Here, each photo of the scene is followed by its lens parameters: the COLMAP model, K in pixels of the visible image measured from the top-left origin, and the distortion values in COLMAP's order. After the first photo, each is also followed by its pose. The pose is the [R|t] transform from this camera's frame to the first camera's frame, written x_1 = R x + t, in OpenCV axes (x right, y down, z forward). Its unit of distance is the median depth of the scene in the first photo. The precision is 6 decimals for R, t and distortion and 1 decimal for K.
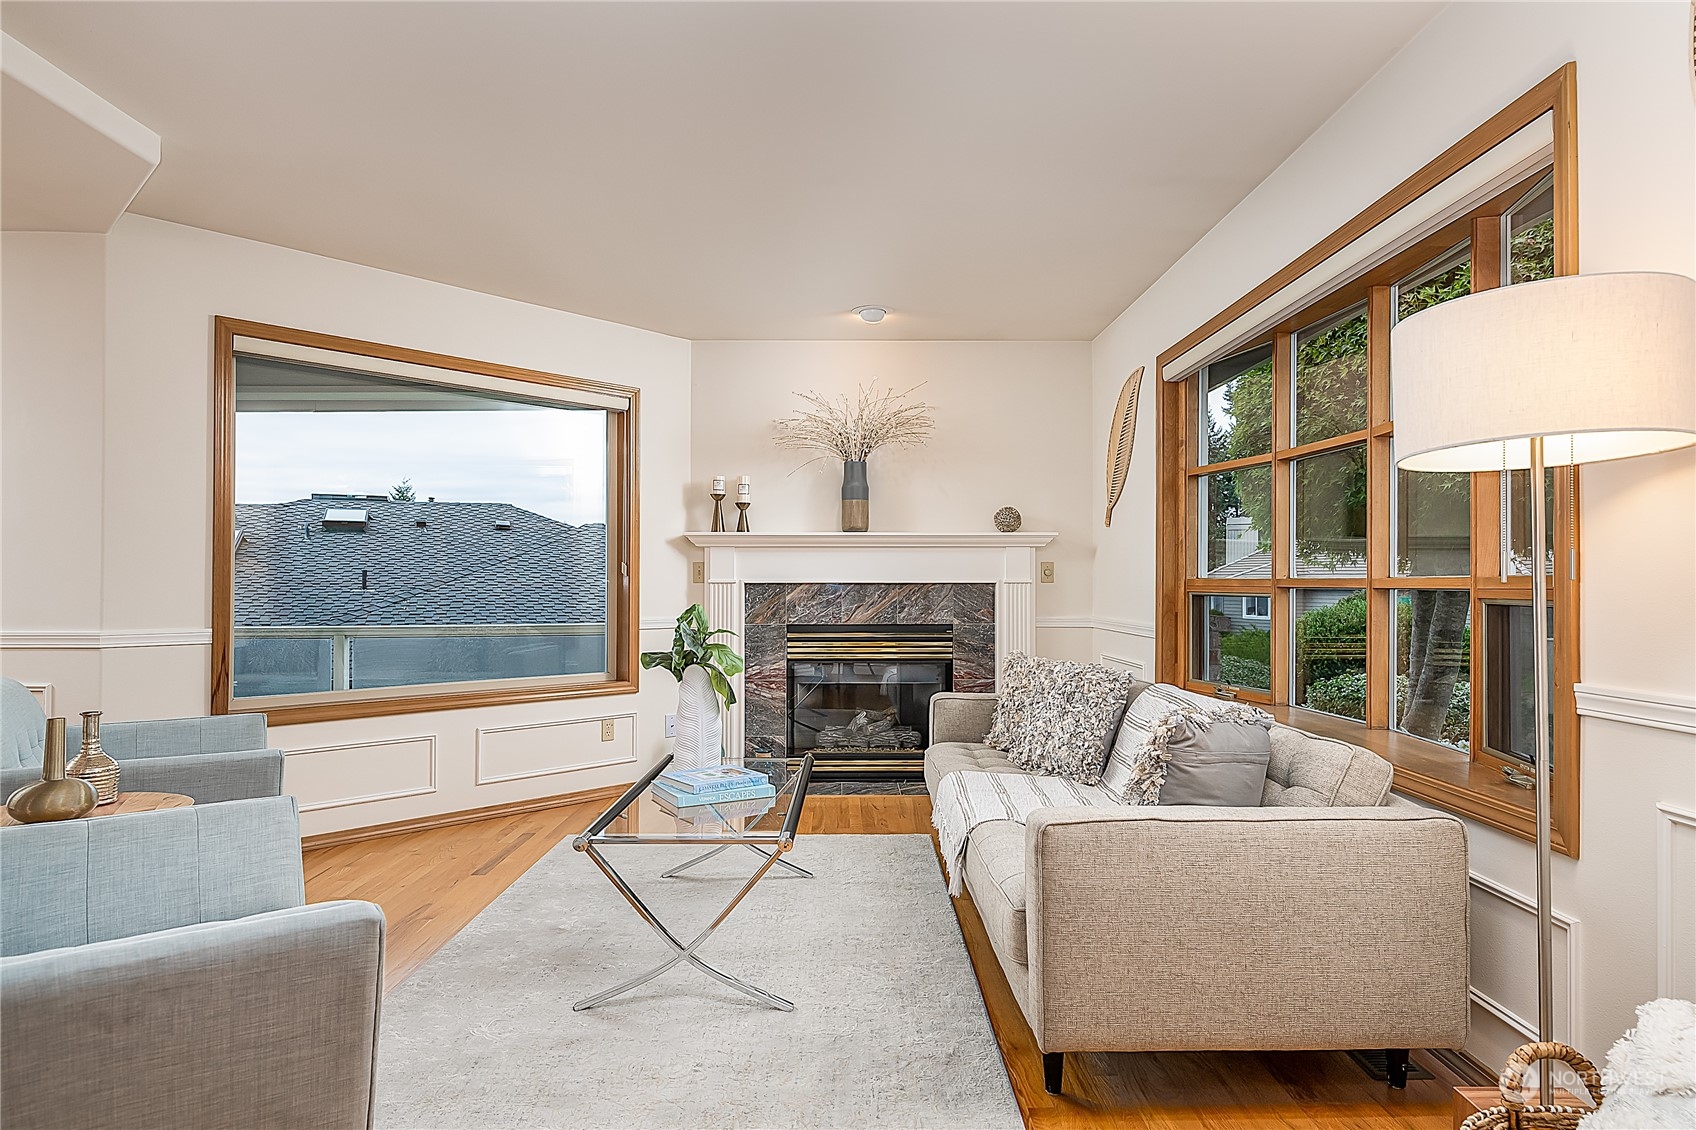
lens RADIAL K [[955.7, 0, 845.1], [0, 955.7, 568.0], [0, 0, 1]] dist [0.005024, -0.005786]
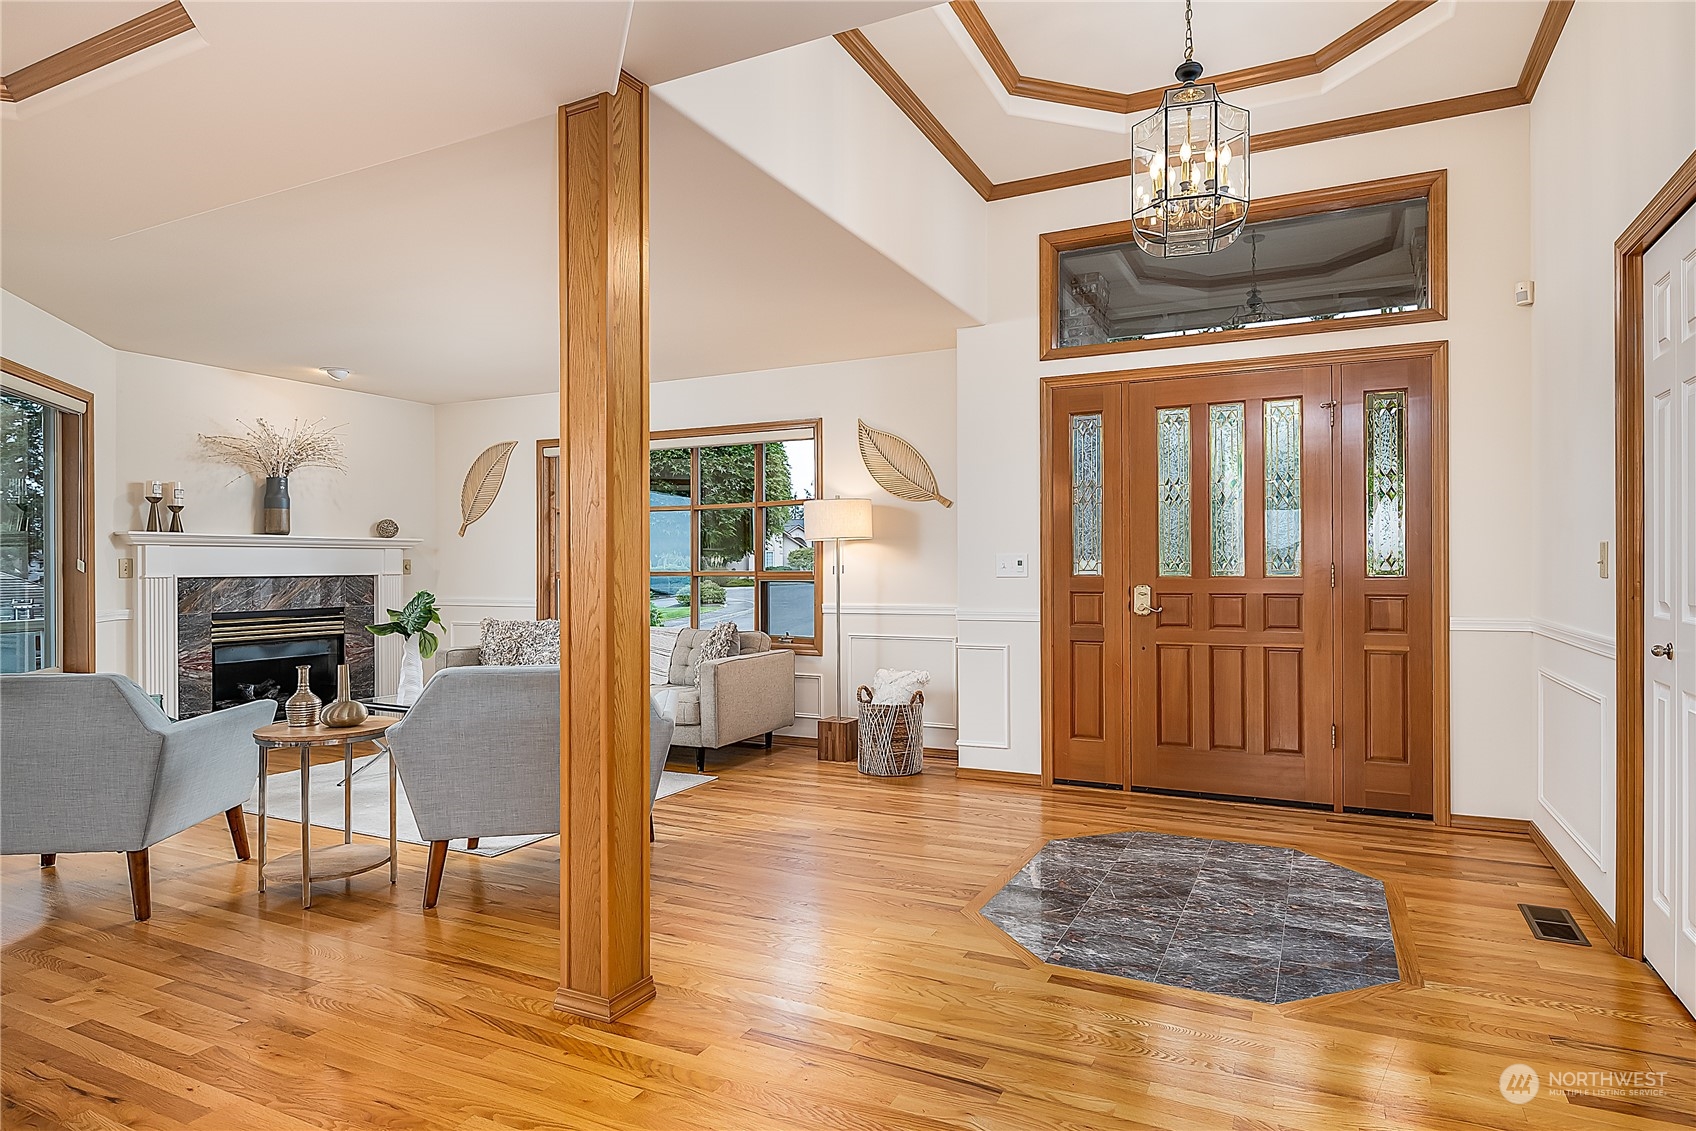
lens RADIAL K [[955.7, 0, 853.6], [0, 955.7, 566.0], [0, 0, 1]] dist [0.005024, -0.005786]
pose [[0.436086, -0.002976, 0.899900, -0.763922], [-0.007941, 0.999943, 0.007155, -0.012202], [-0.899870, -0.010266, 0.436038, -0.199198]]
